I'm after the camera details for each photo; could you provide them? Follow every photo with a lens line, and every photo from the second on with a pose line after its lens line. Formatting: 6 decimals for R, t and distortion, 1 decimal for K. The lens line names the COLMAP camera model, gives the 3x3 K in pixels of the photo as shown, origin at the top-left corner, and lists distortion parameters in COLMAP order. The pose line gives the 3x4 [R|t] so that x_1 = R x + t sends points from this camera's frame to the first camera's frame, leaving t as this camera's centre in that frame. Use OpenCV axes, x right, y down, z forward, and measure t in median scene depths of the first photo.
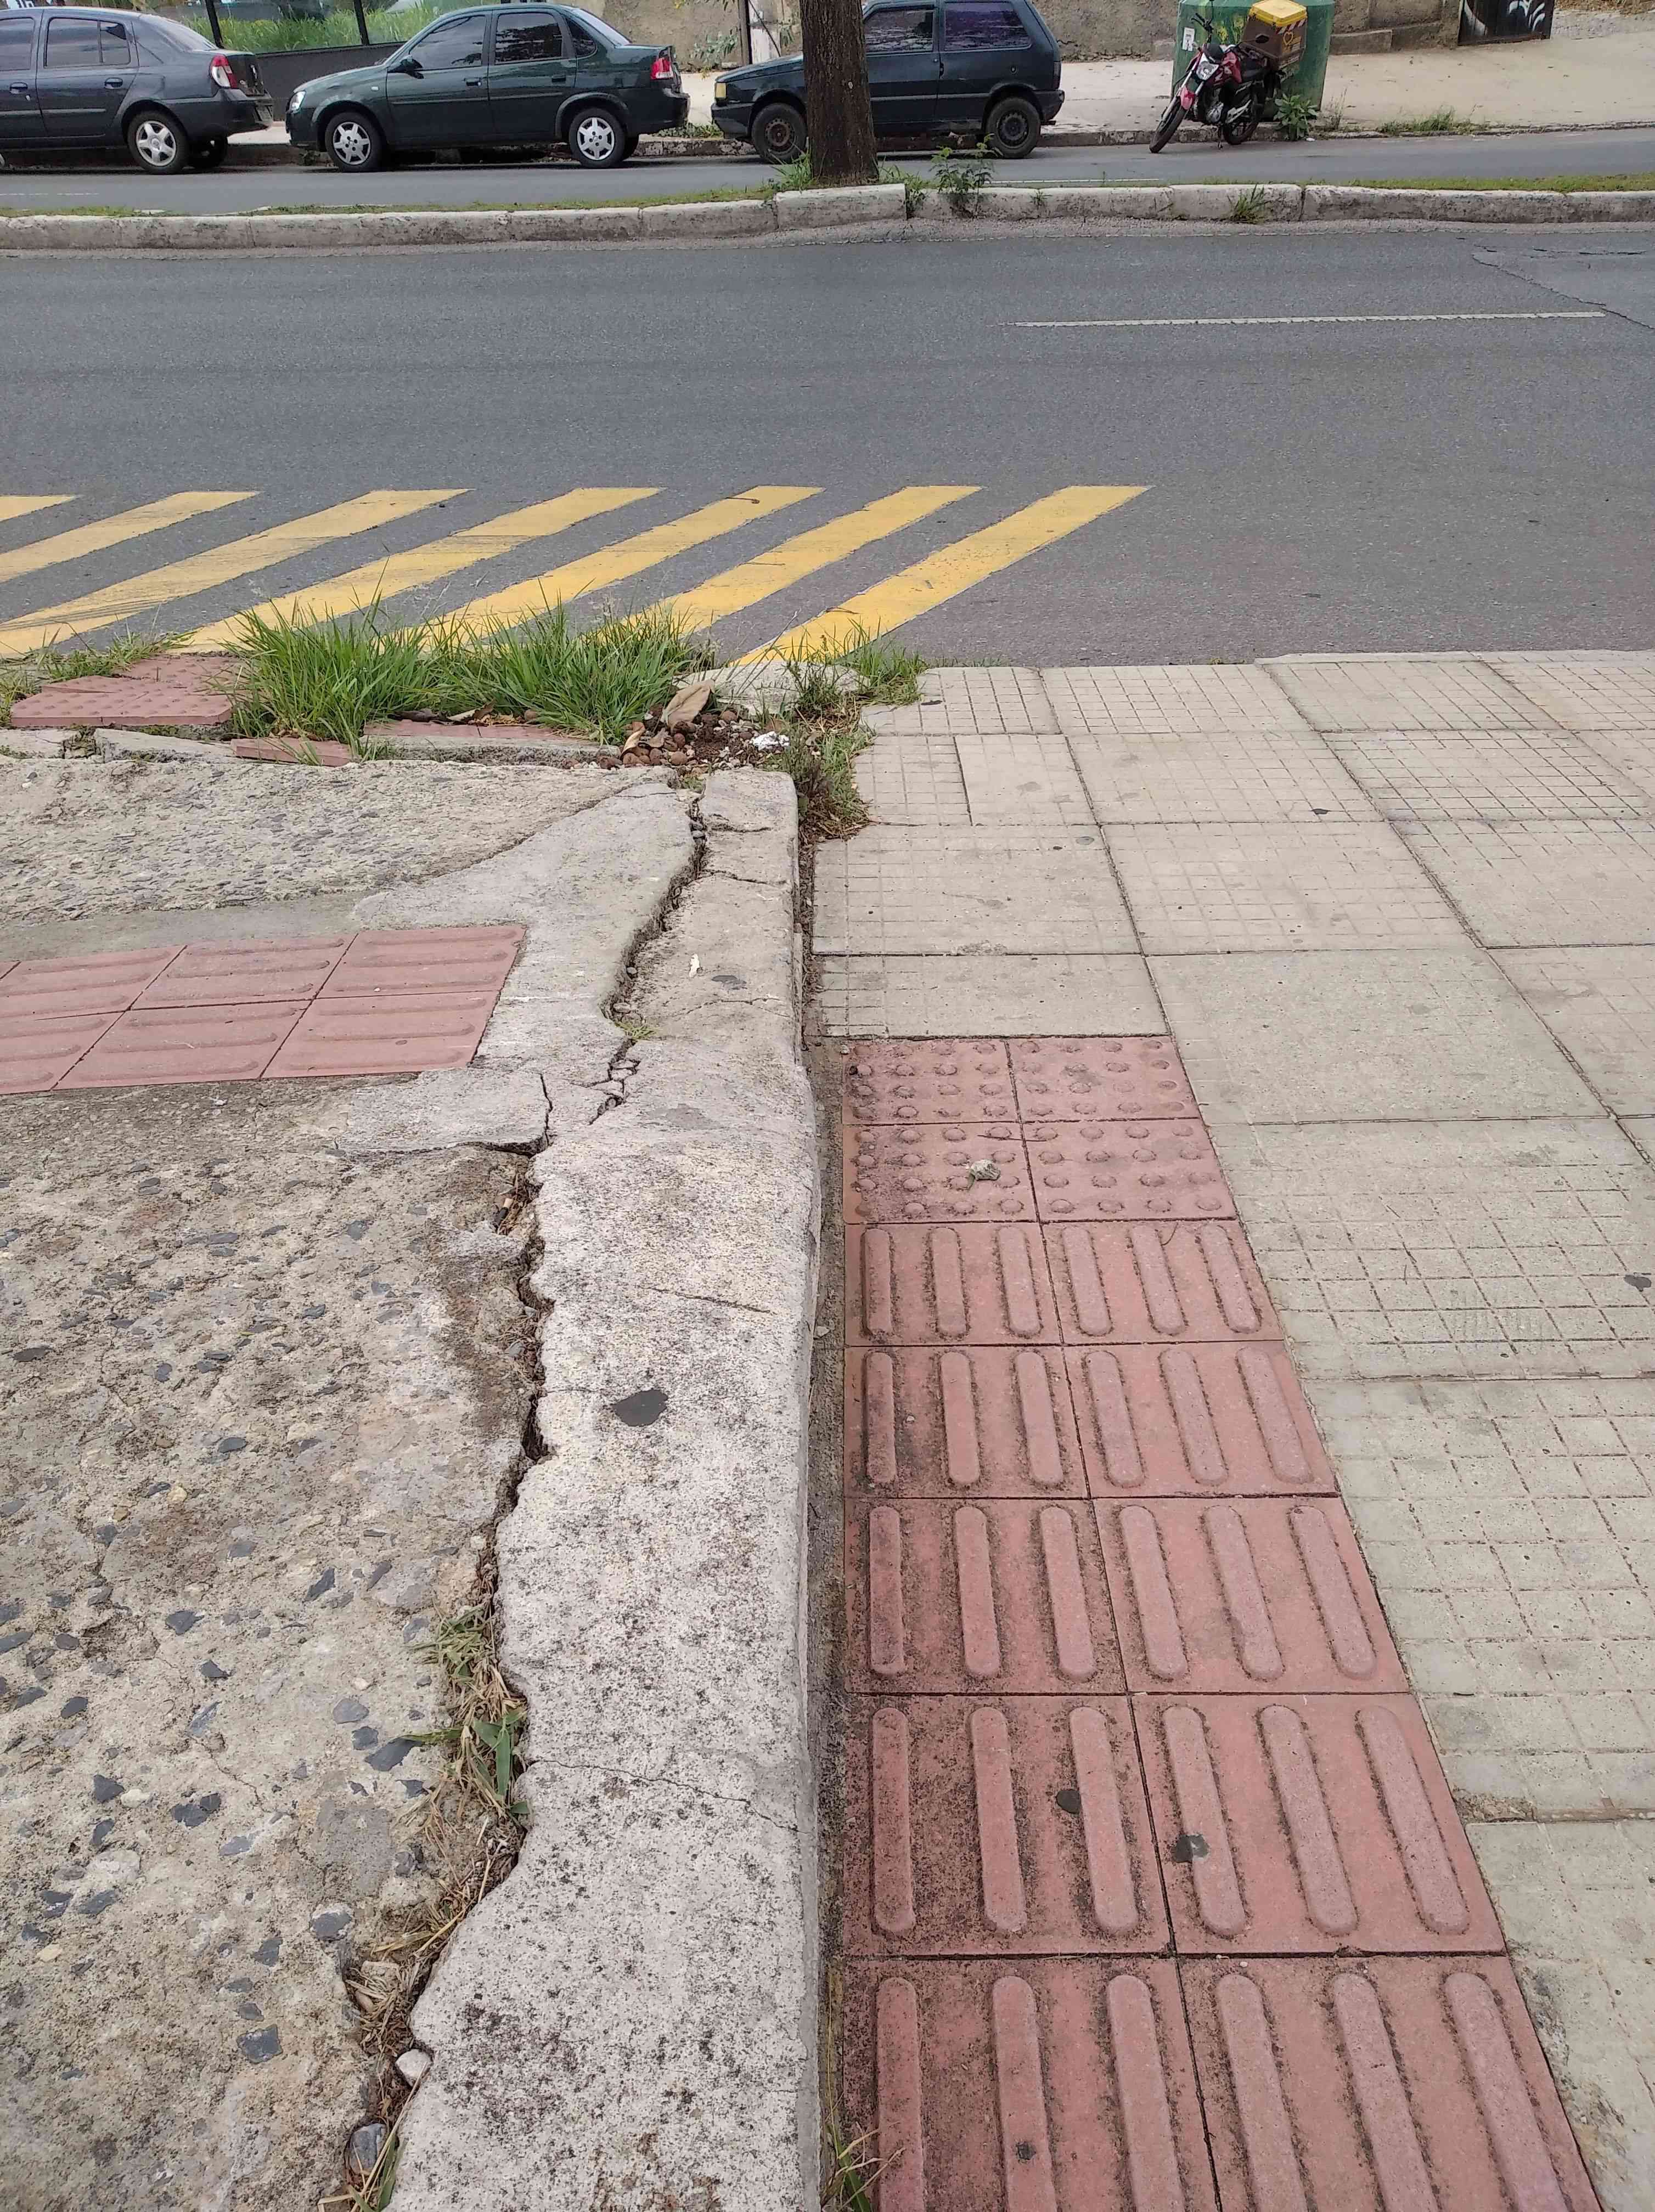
lens RADIAL K [[1698.9, 0, 779.8], [0, 1698.9, 1054.8], [0, 0, 1]] dist [0.033516, -0.061437]
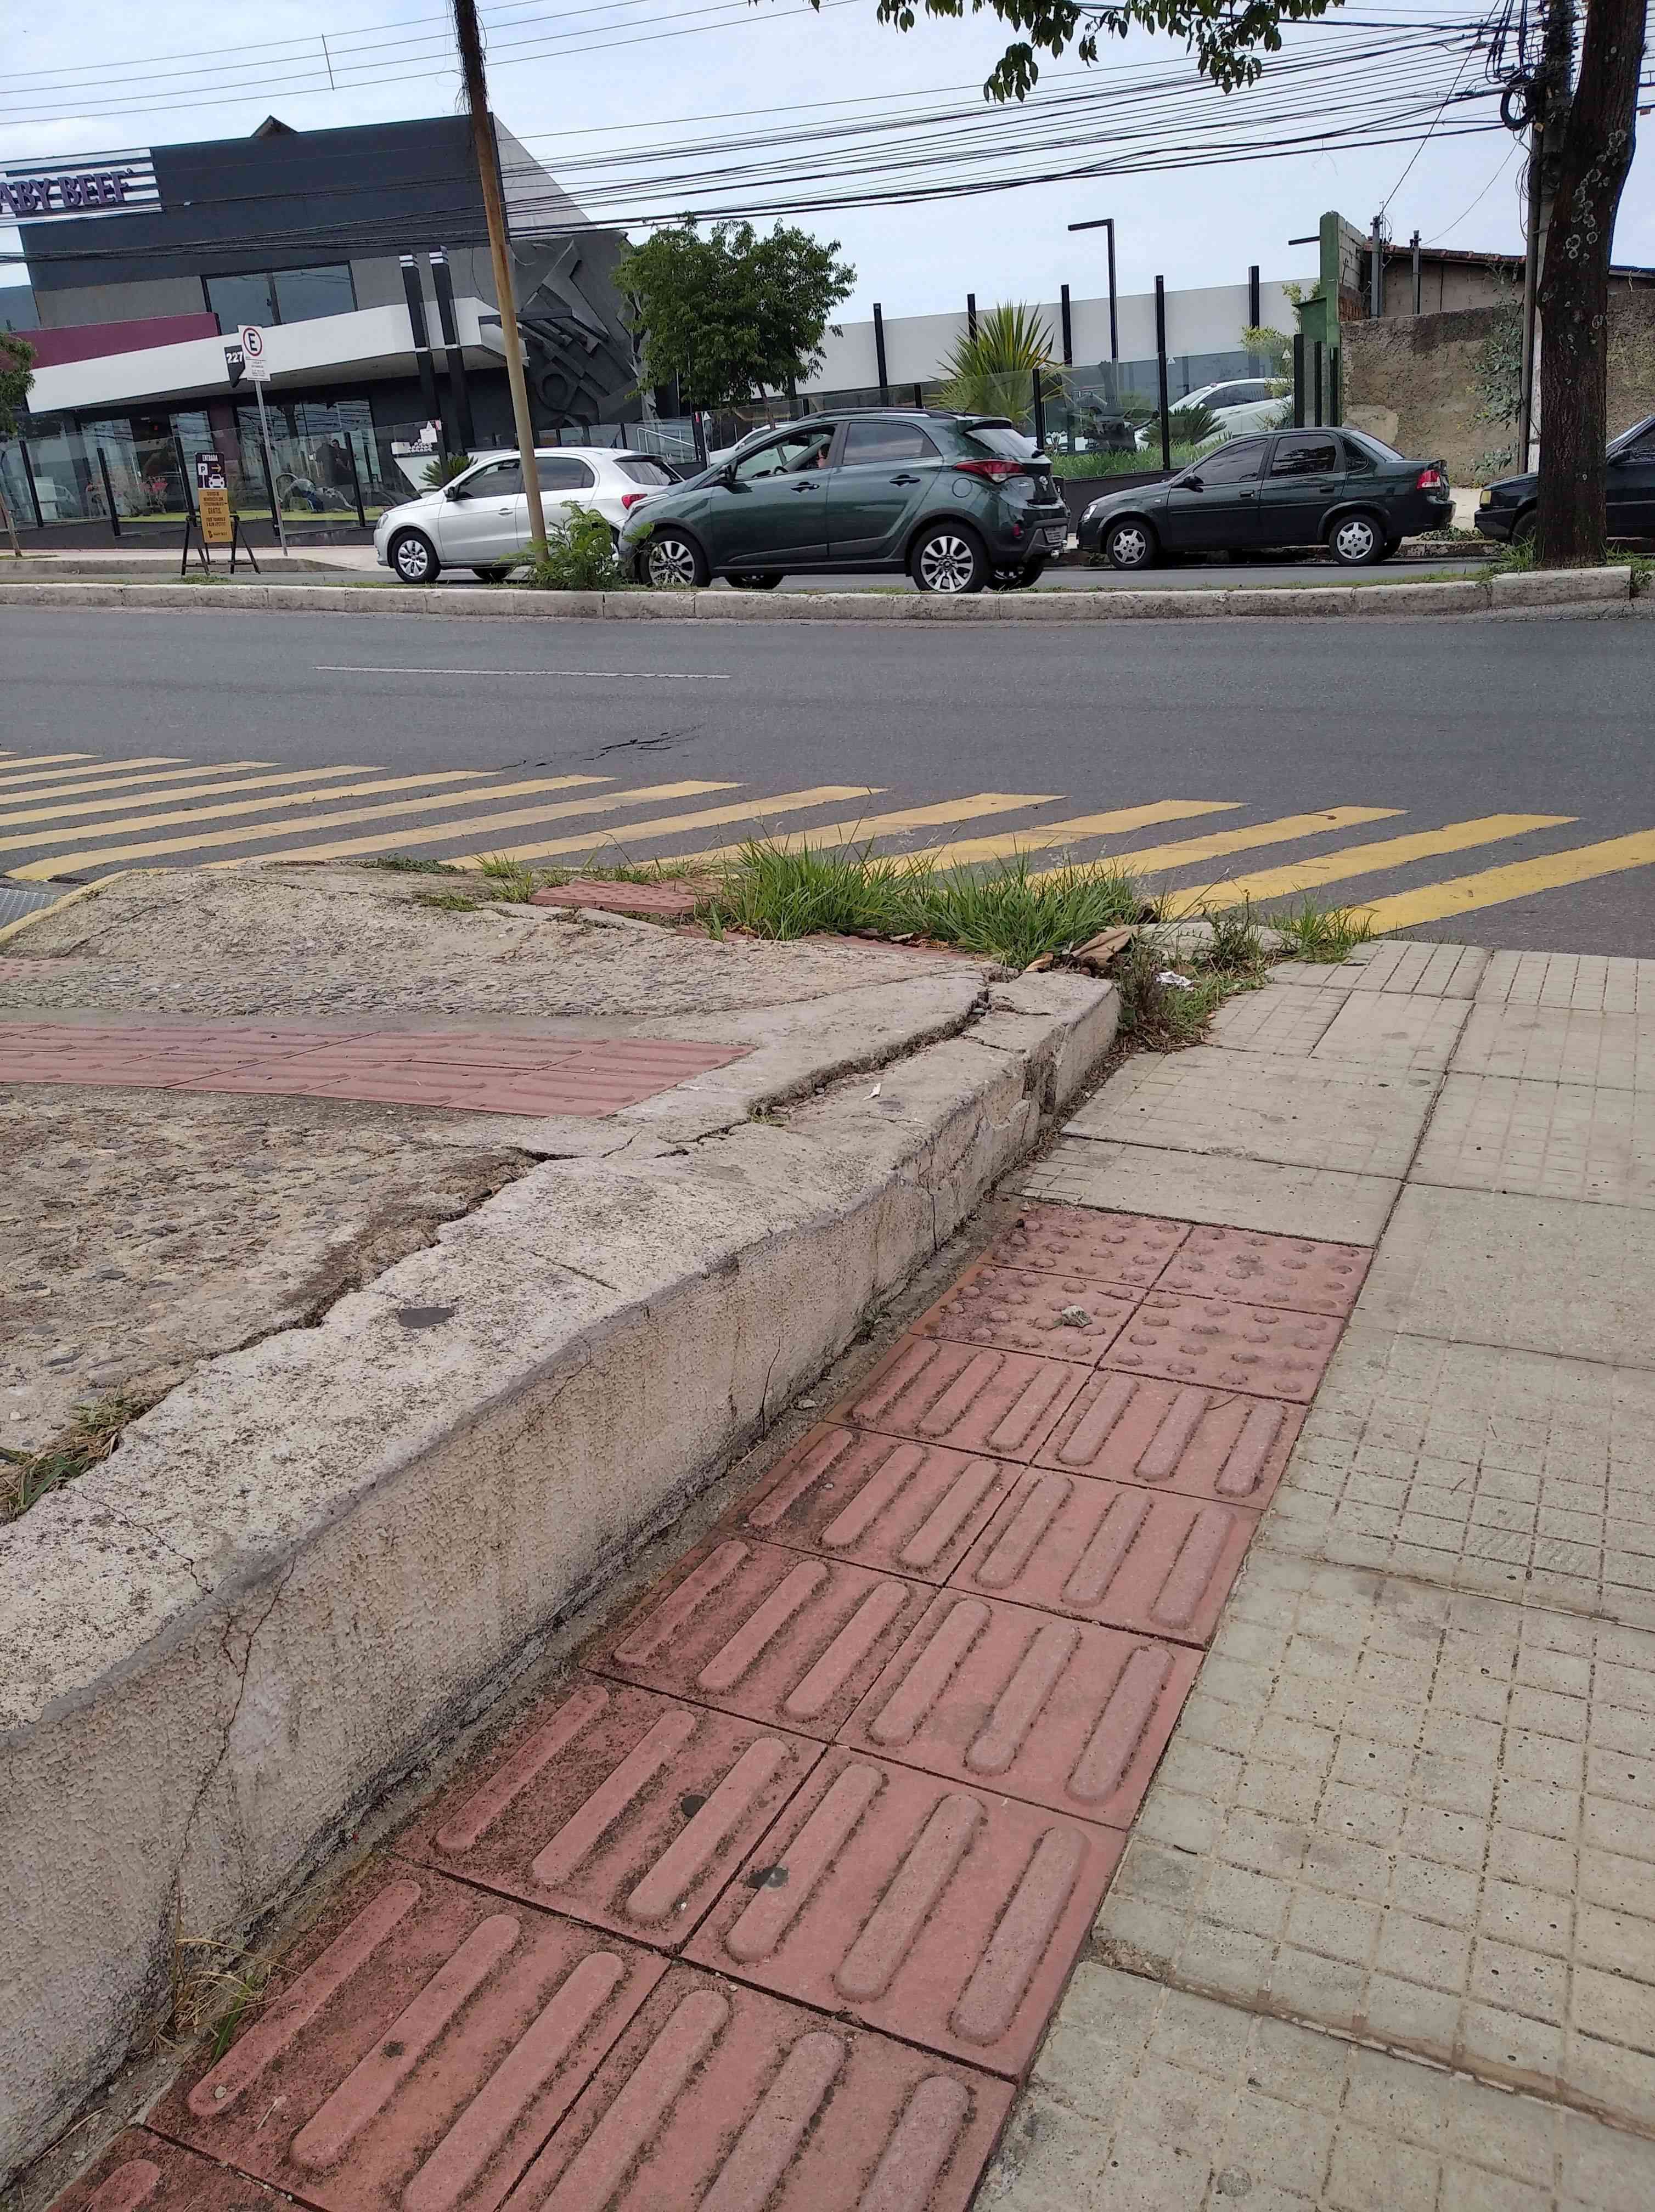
lens RADIAL K [[1661.5, 0, 806.7], [0, 1661.5, 1055.4], [0, 0, 1]] dist [0.040793, -0.082821]
pose [[0.911658, 0.116601, -0.394060, 0.391870], [-0.193681, 0.967637, -0.161761, 0.124224], [0.362445, 0.223793, 0.904738, 0.066337]]
